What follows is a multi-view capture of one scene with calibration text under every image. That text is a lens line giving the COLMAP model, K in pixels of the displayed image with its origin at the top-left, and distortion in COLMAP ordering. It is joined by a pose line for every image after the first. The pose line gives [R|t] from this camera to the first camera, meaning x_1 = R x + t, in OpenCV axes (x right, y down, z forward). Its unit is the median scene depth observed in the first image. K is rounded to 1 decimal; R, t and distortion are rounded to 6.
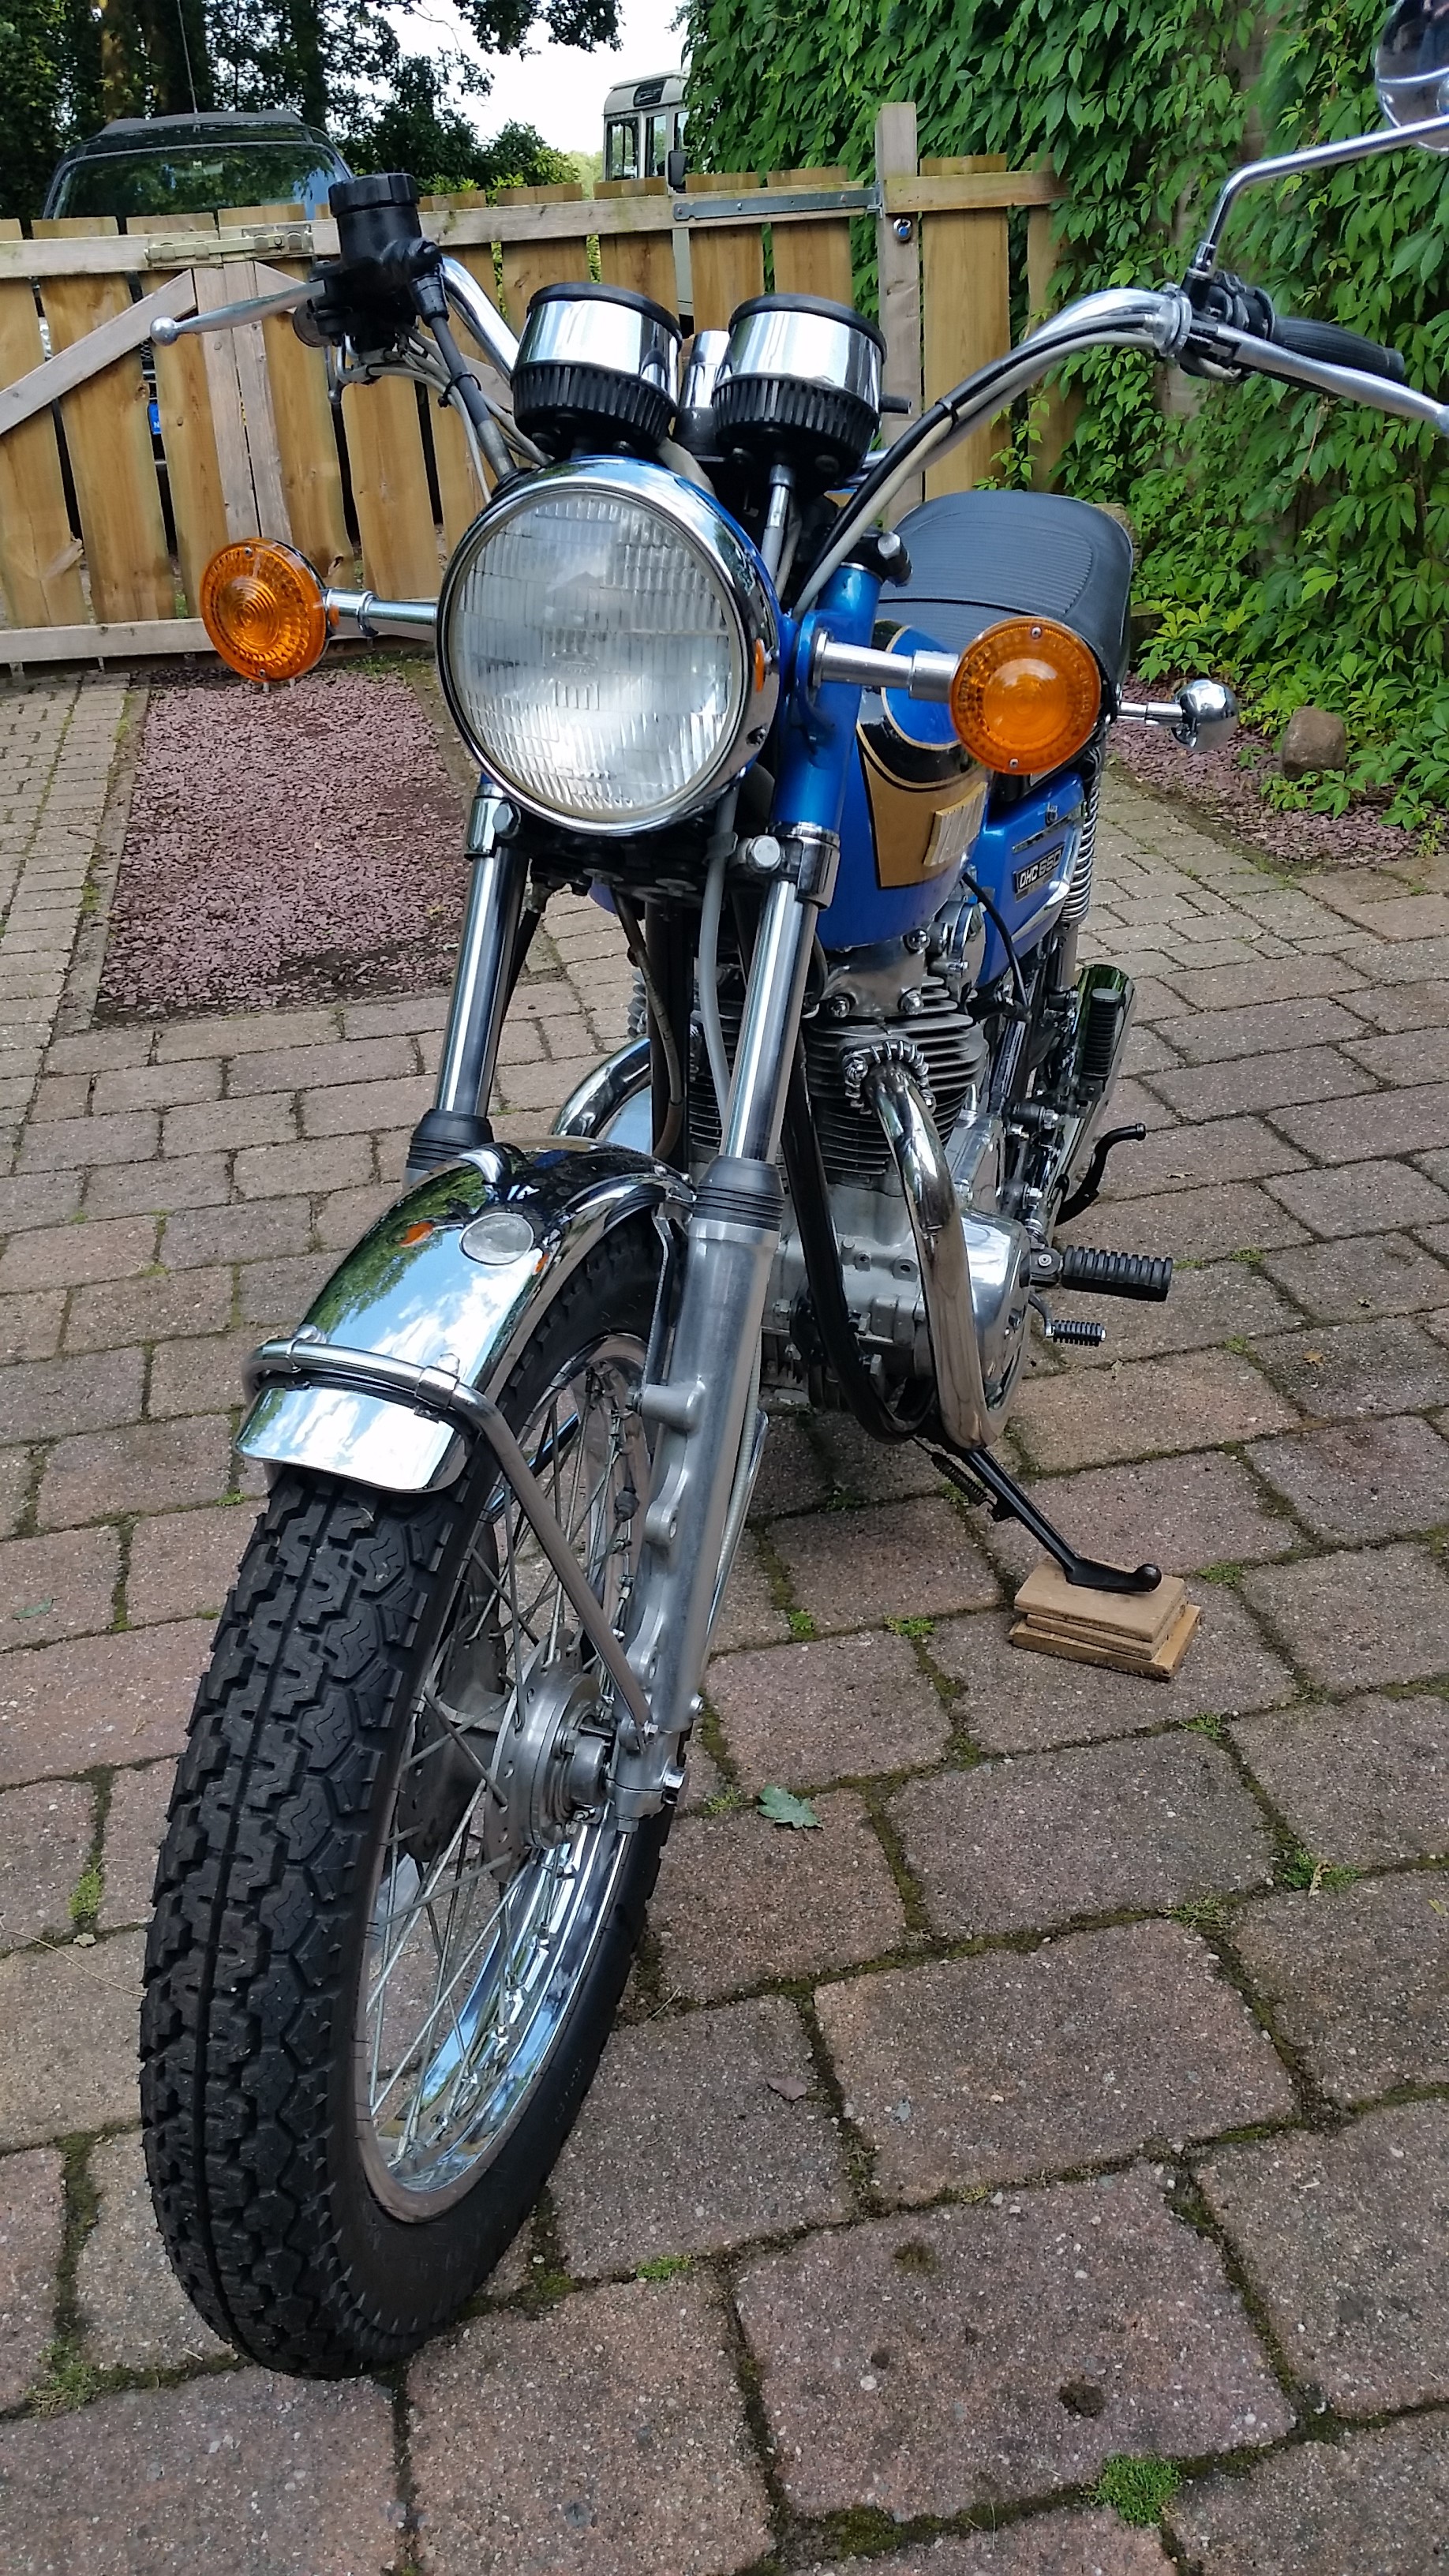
lens RADIAL K [[2125.9, 0, 733.3], [0, 2125.9, 1200.9], [0, 0, 1]] dist [0.114755, -0.187144]
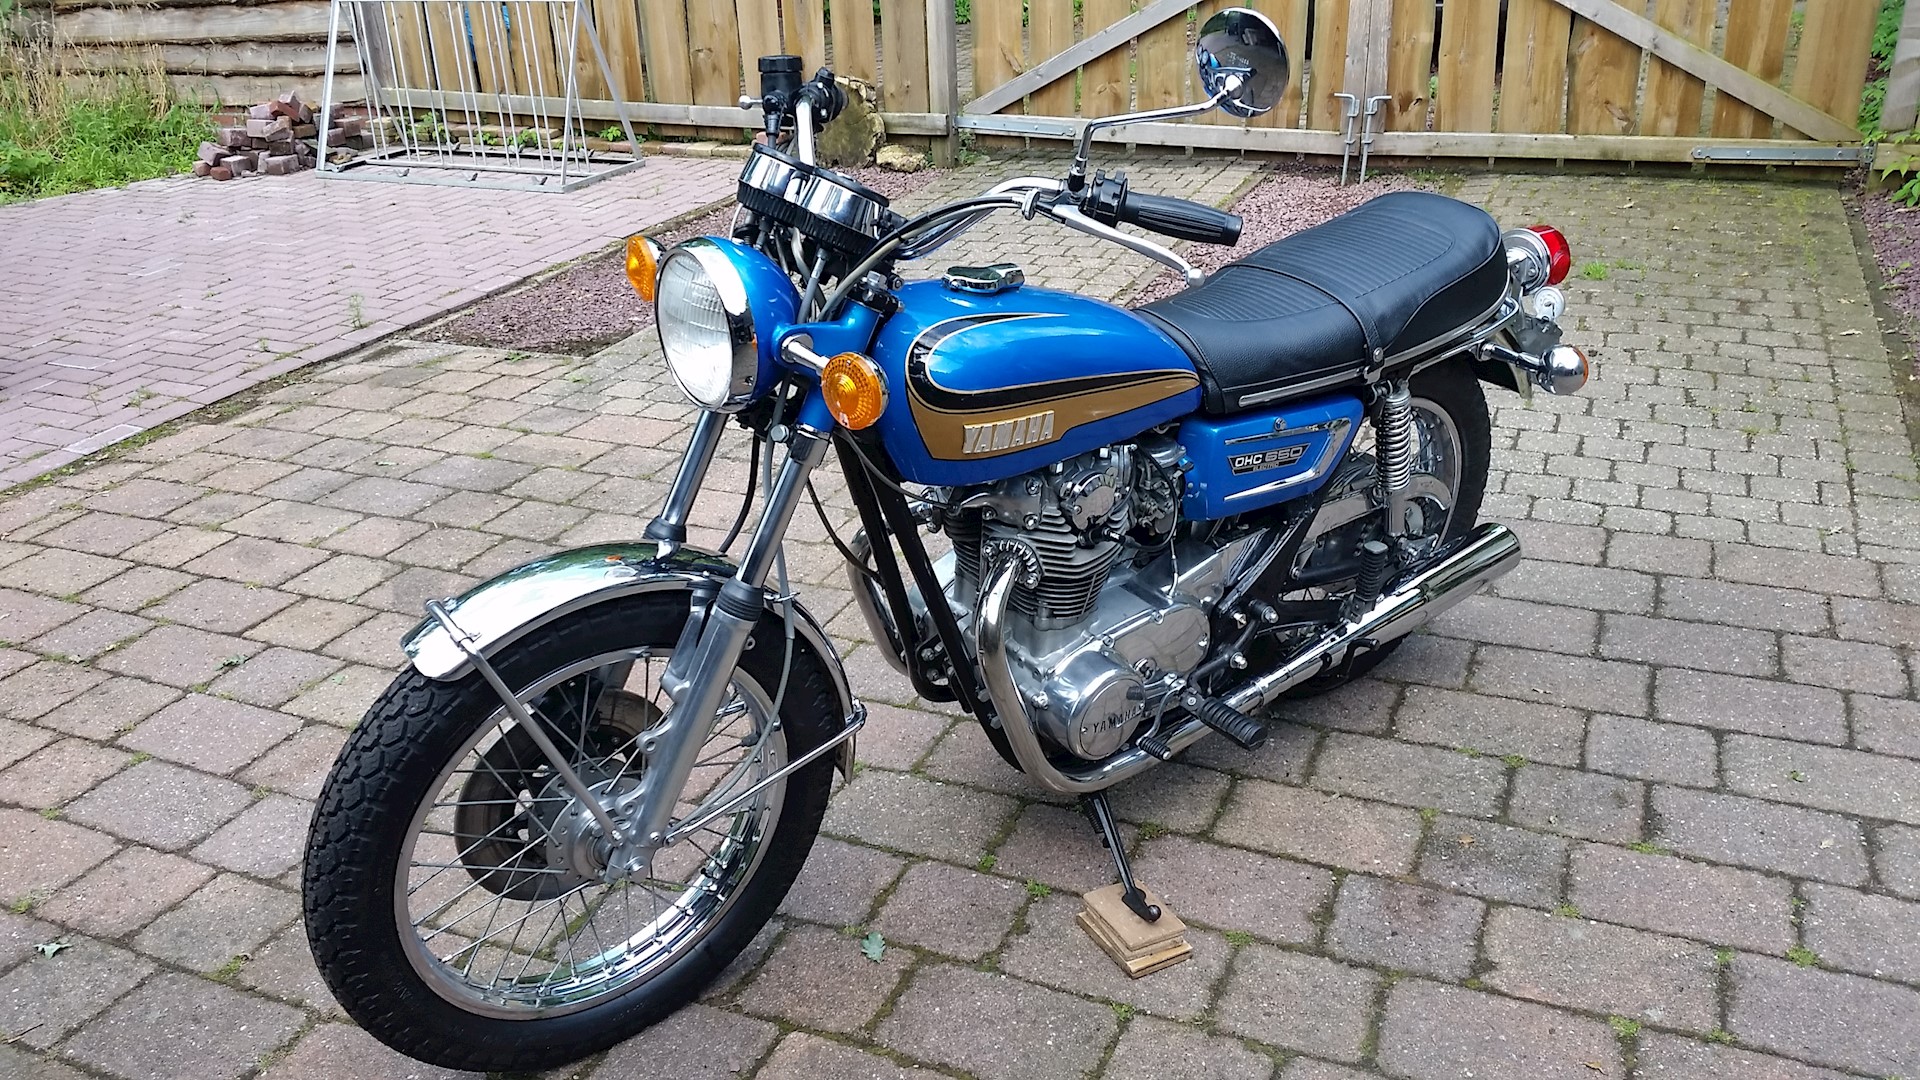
lens RADIAL K [[1553.3, 0, 944.5], [0, 1553.3, 525.5], [0, 0, 1]] dist [0.159450, -0.338417]
pose [[0.806321, 0.260230, -0.531156, 0.622036], [-0.247337, 0.964076, 0.096862, -0.177220], [0.537282, 0.053273, 0.841719, -0.070556]]
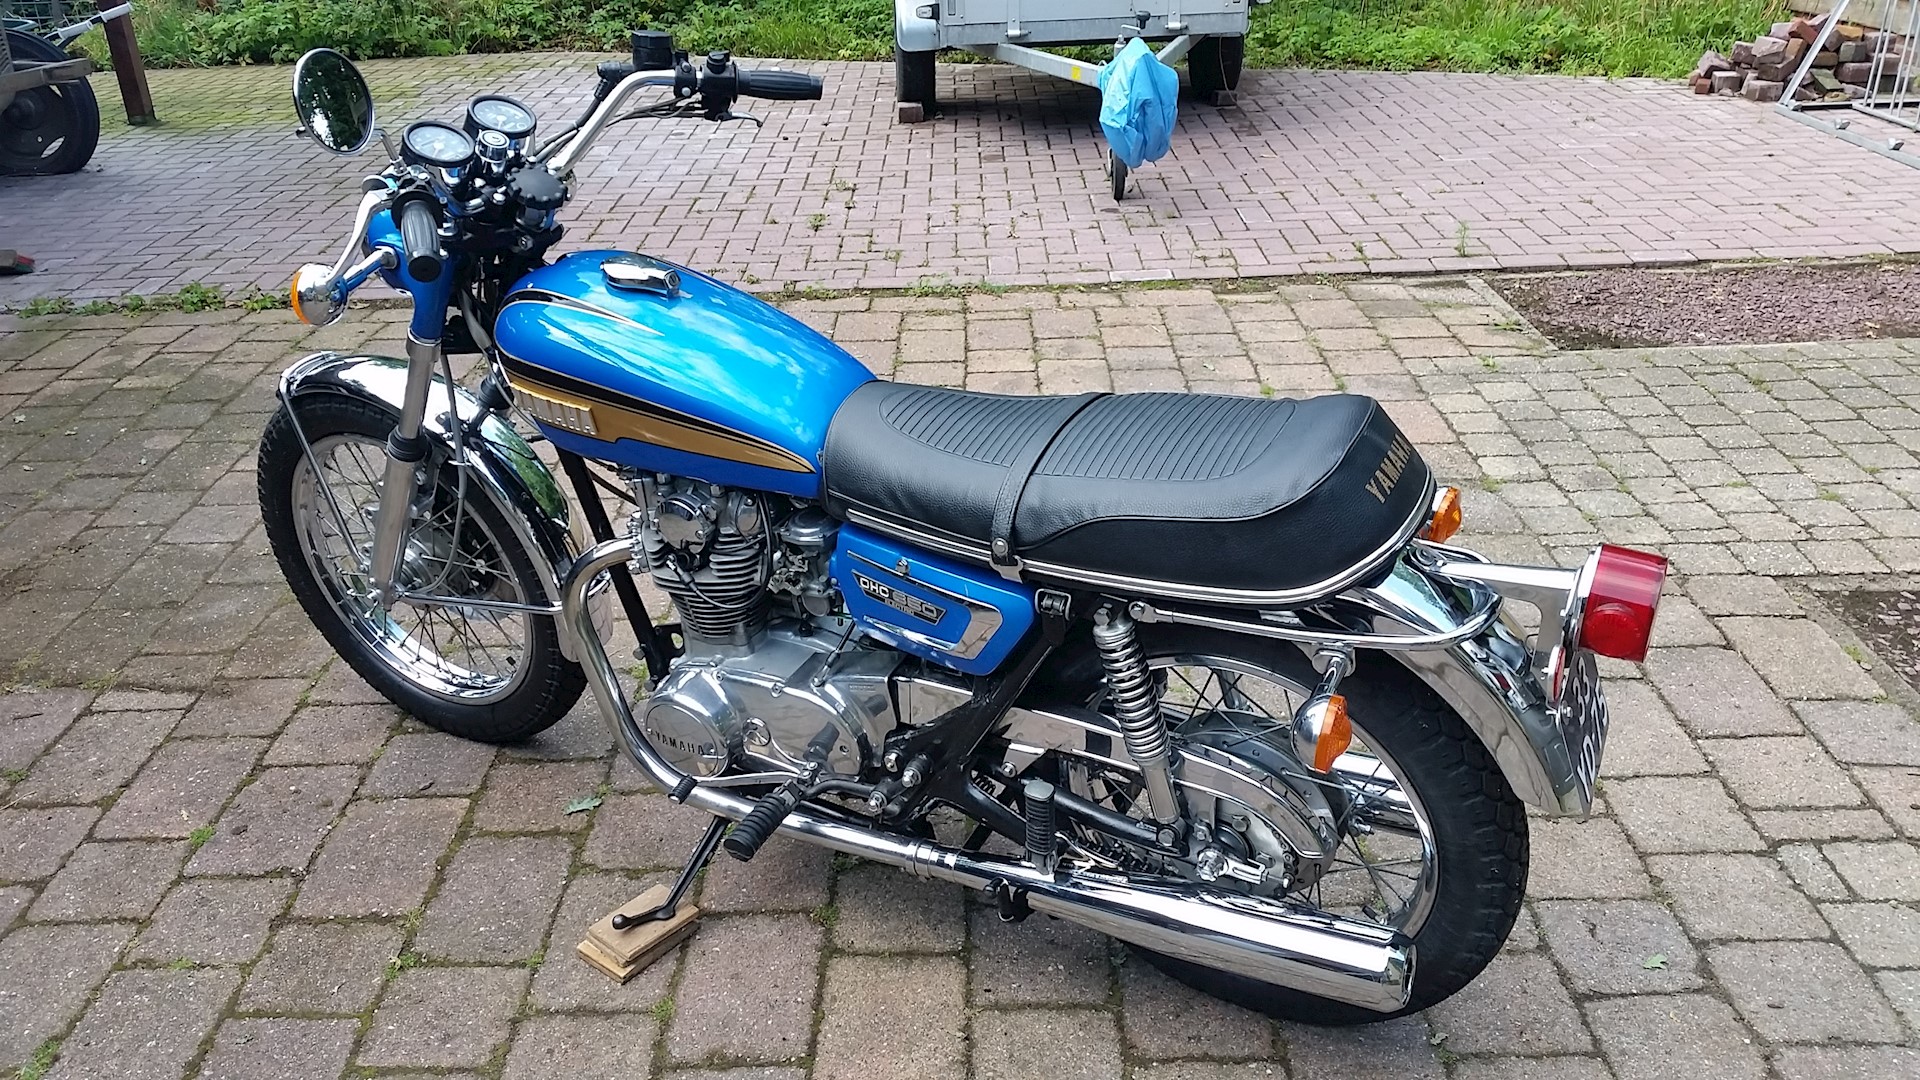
lens RADIAL K [[1584.5, 0, 950.7], [0, 1584.5, 487.2], [0, 0, 1]] dist [0.114755, -0.187144]
pose [[-0.218724, 0.455814, -0.862783, 1.049141], [-0.359353, 0.784423, 0.505515, -0.793875], [0.907207, 0.420612, -0.007774, 1.120702]]
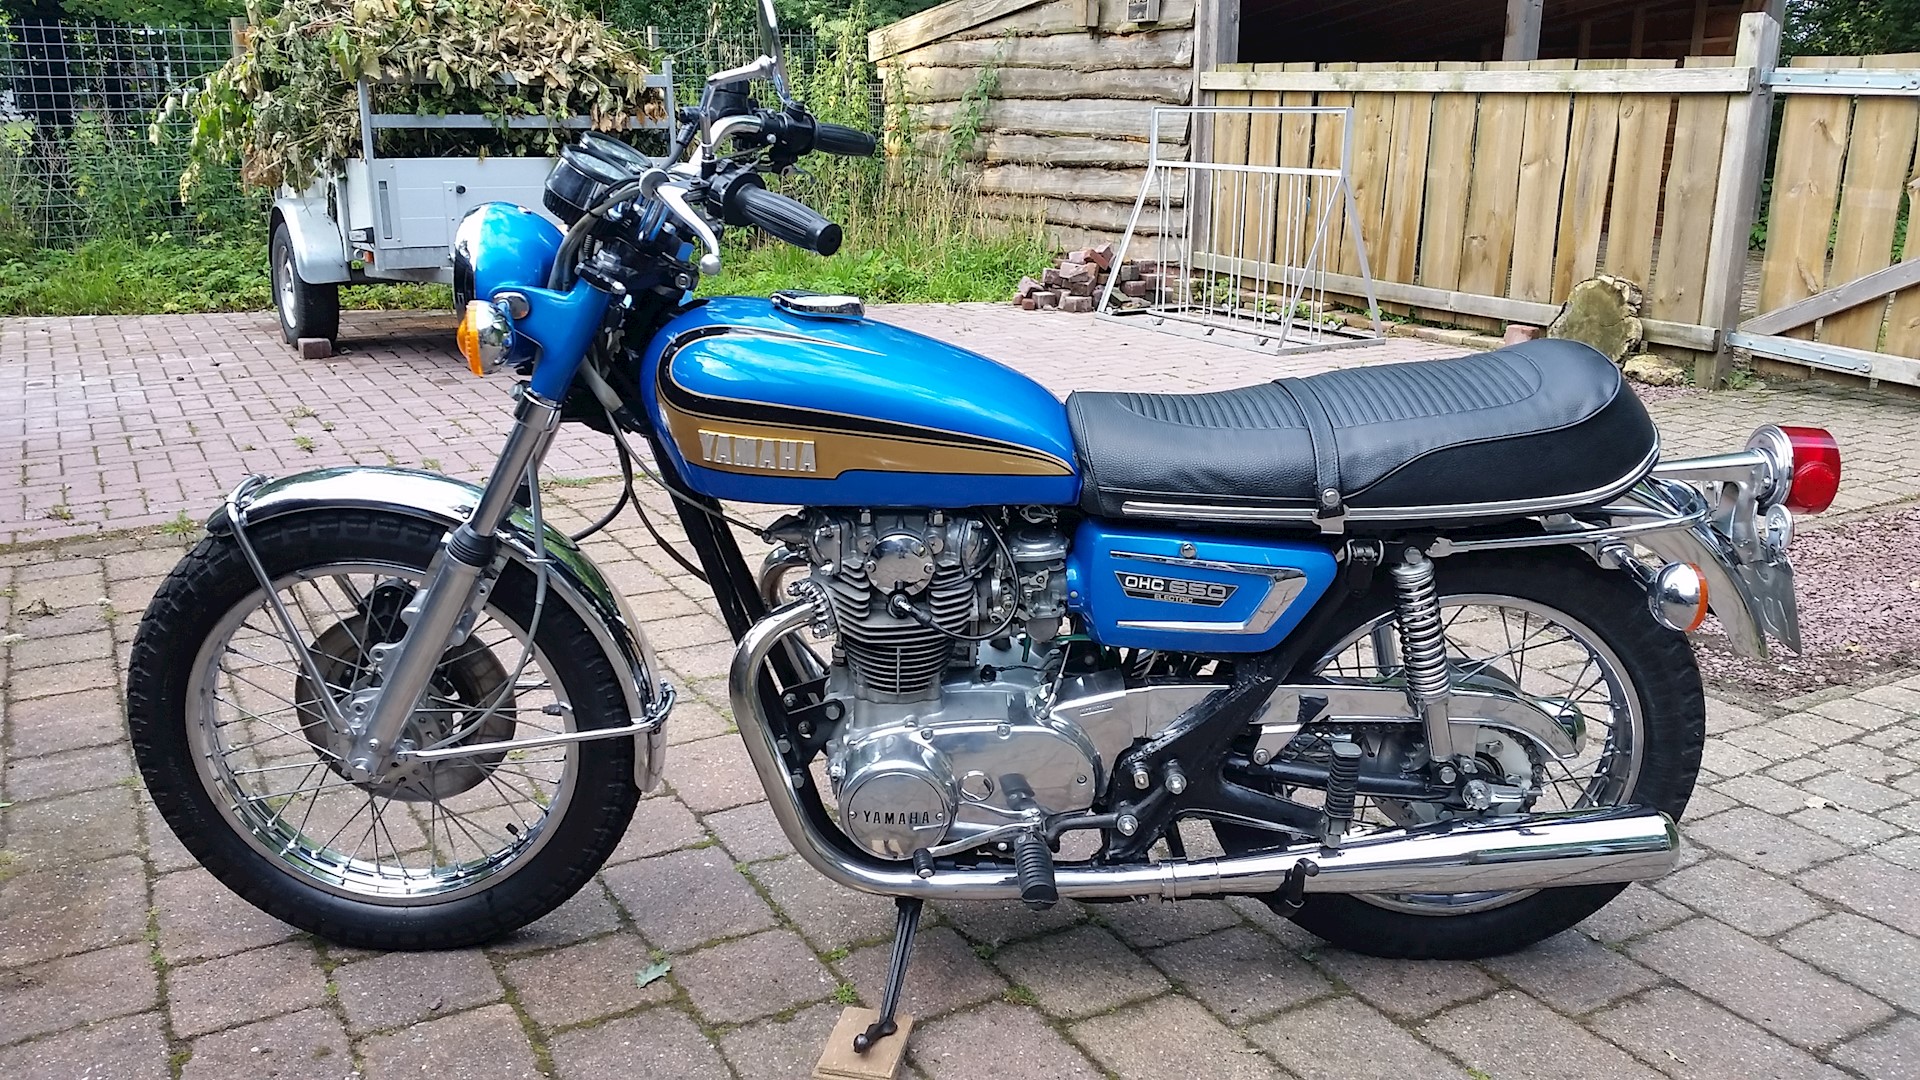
lens RADIAL K [[1553.3, 0, 944.5], [0, 1553.3, 525.5], [0, 0, 1]] dist [0.159450, -0.338417]
pose [[0.287208, 0.311053, -0.905957, 1.045831], [-0.410276, 0.894603, 0.177088, -0.331960], [0.865555, 0.320831, 0.384554, 0.561050]]
